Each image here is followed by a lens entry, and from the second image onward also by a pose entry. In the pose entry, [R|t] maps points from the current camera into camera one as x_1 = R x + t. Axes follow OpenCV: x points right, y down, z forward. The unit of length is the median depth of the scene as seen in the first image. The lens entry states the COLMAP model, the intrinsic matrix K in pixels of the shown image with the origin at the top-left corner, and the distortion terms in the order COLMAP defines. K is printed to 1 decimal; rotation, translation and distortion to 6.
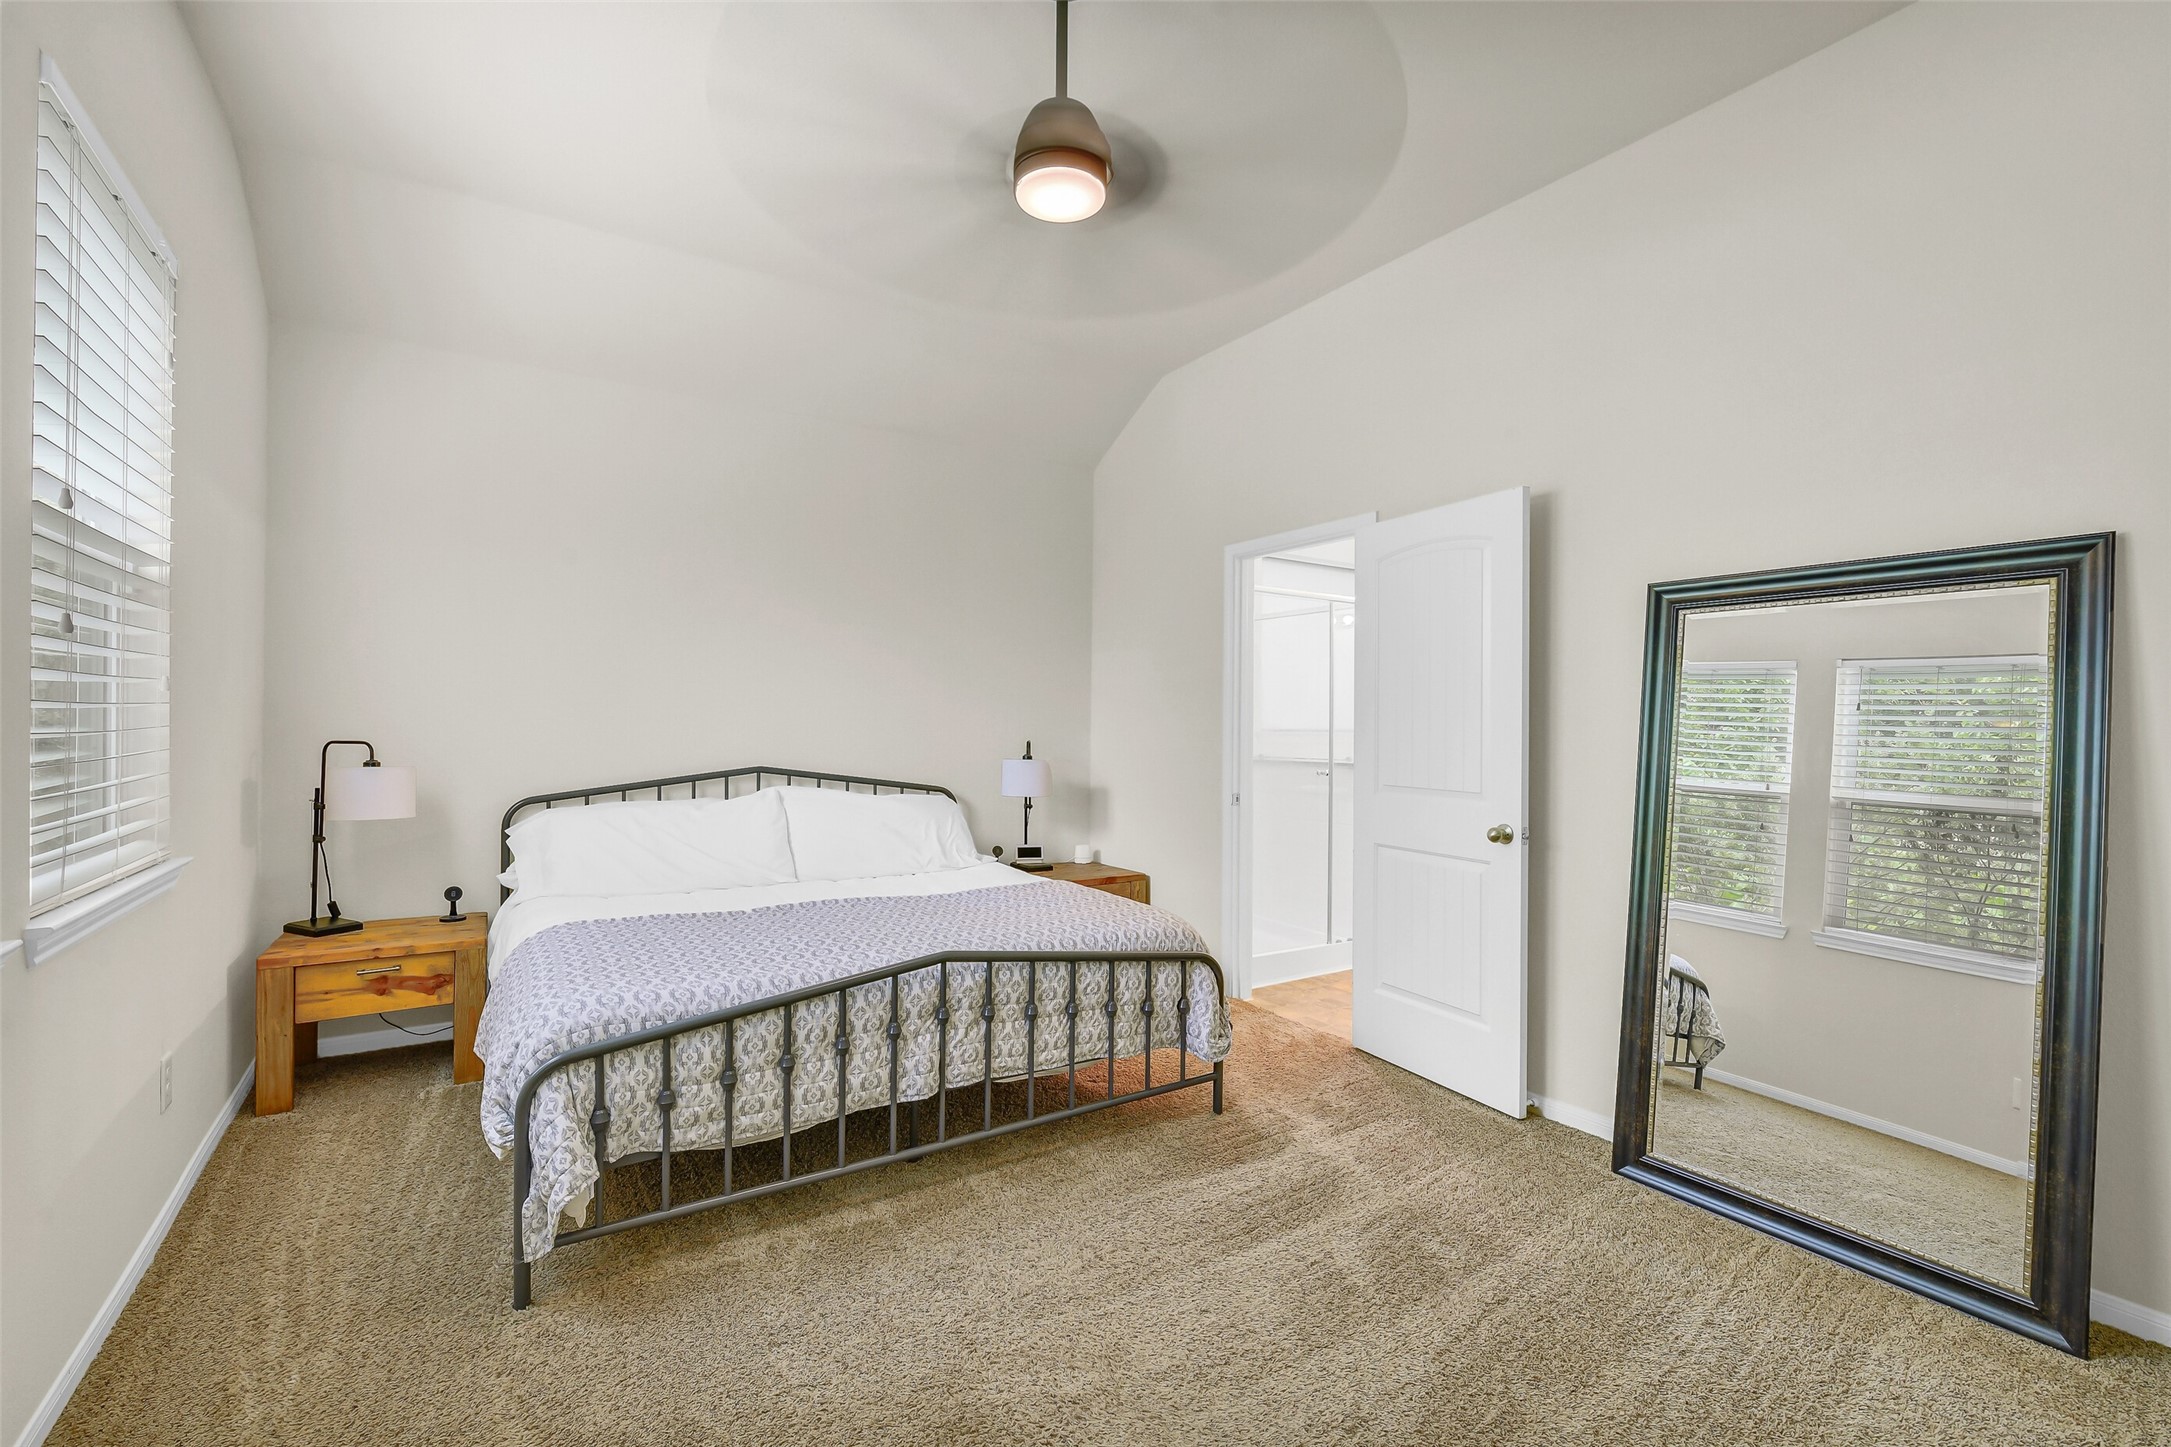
lens RADIAL K [[945.1, 0, 1083.7], [0, 945.1, 719.1], [0, 0, 1]] dist [-0.000908, -0.000493]
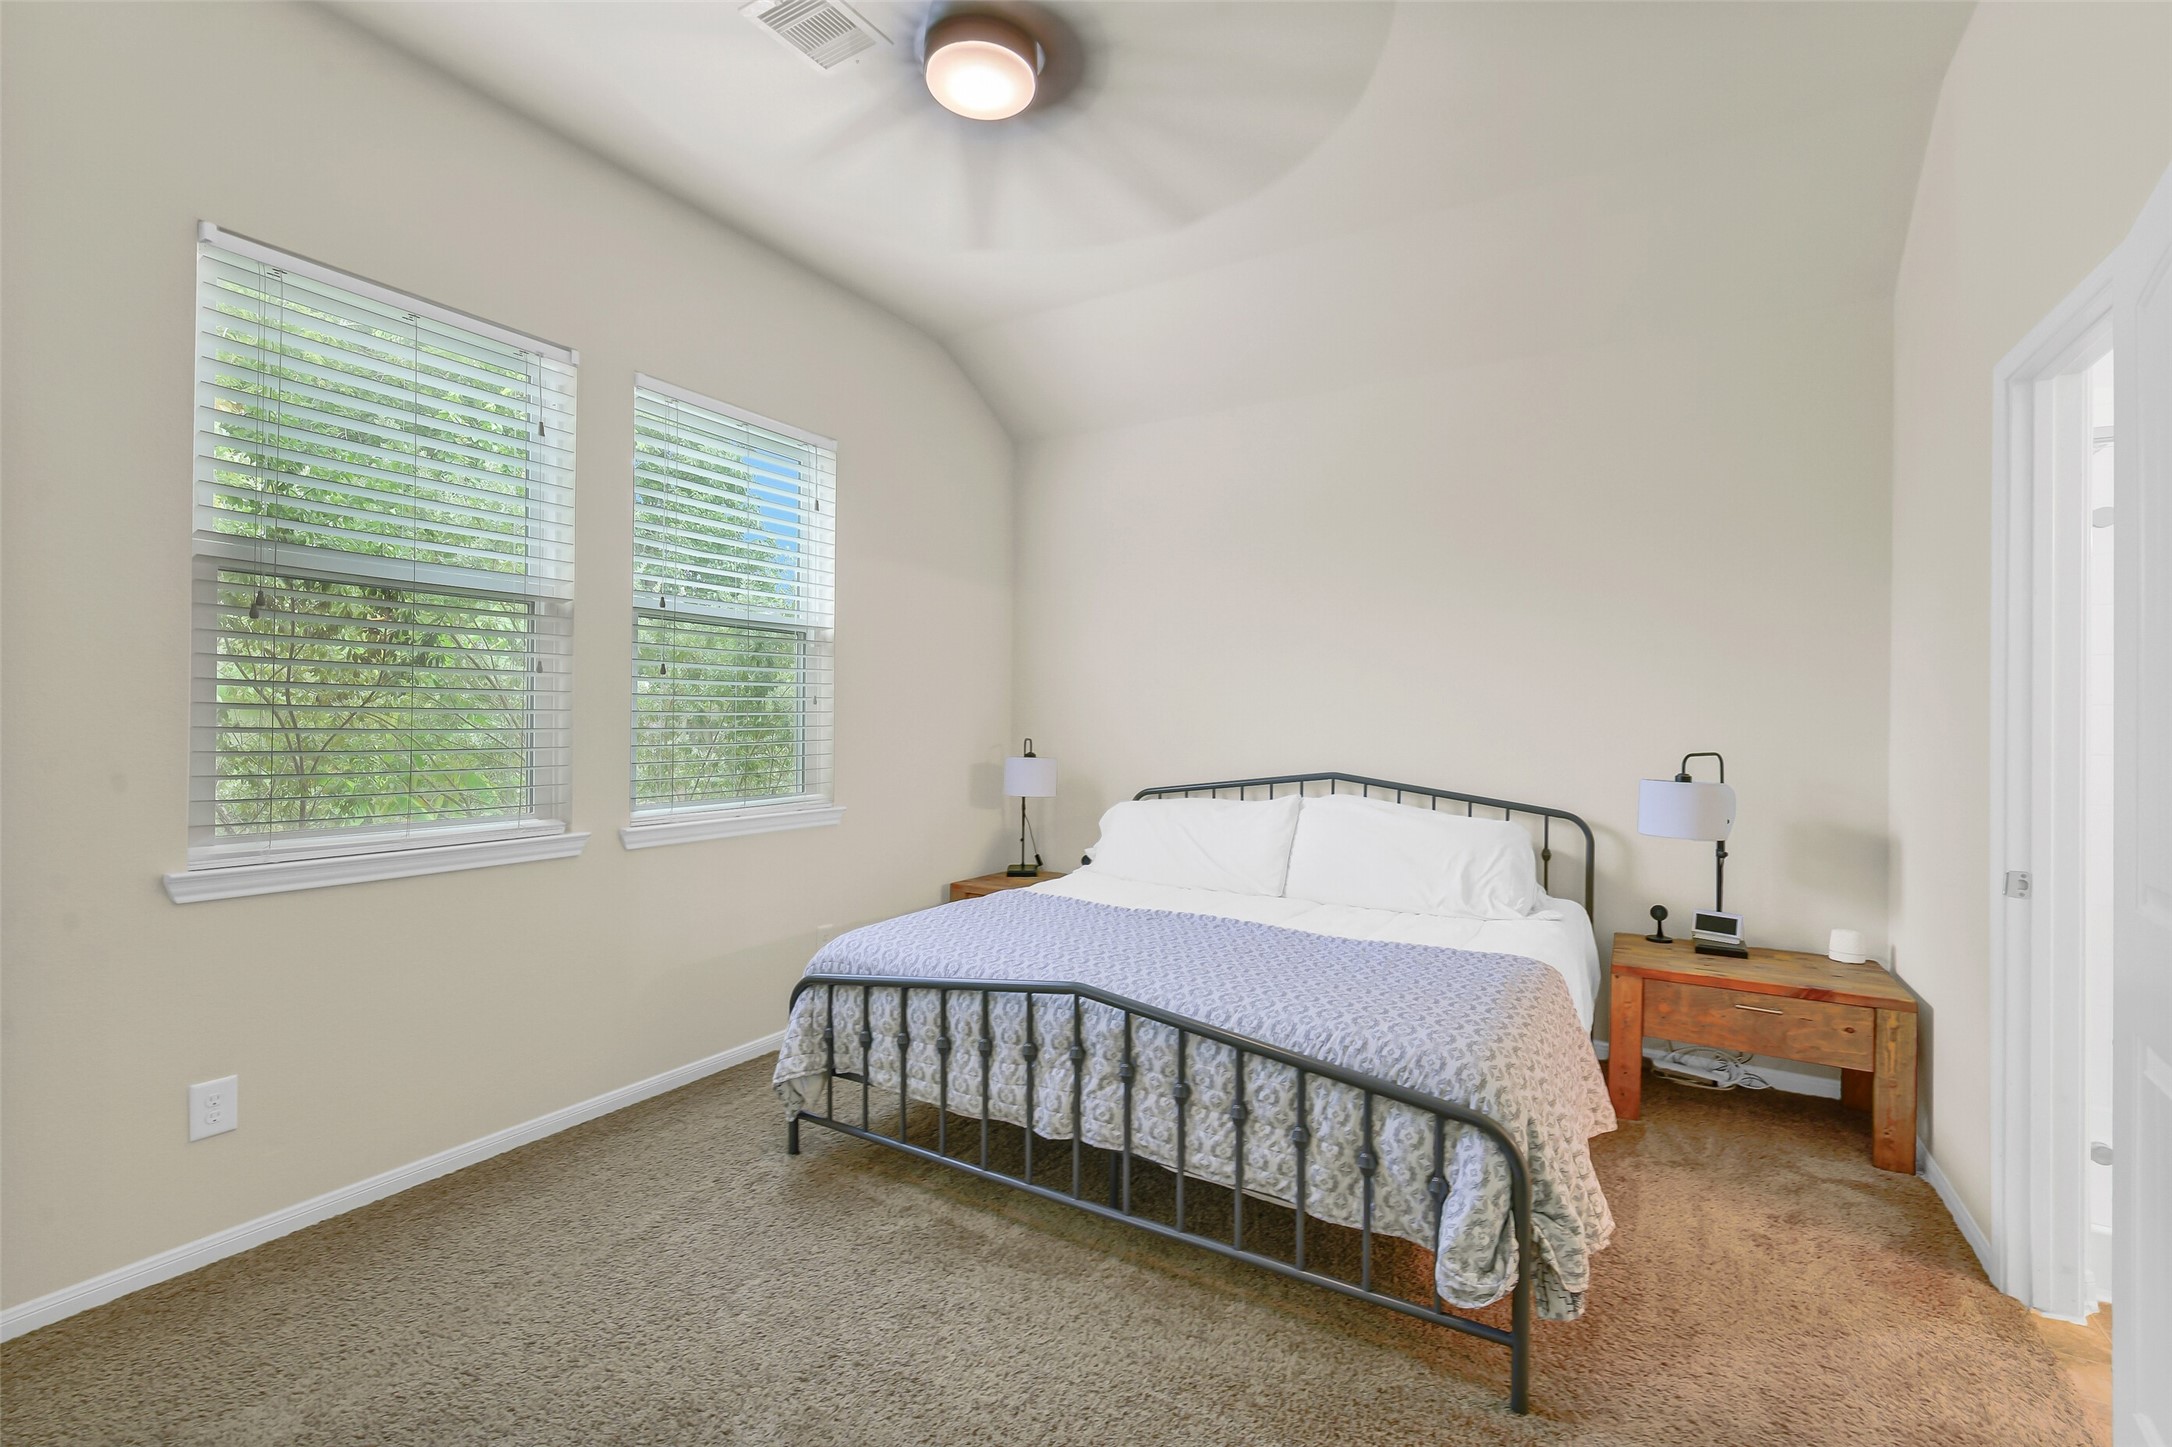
lens RADIAL K [[932.1, 0, 1086.0], [0, 932.1, 723.5], [0, 0, 1]] dist [-0.001295, -0.000349]
pose [[0.449322, -0.002835, -0.893365, 0.613021], [-0.000888, 0.999993, -0.003620, 0.008165], [0.893369, 0.002420, 0.449316, 0.600311]]
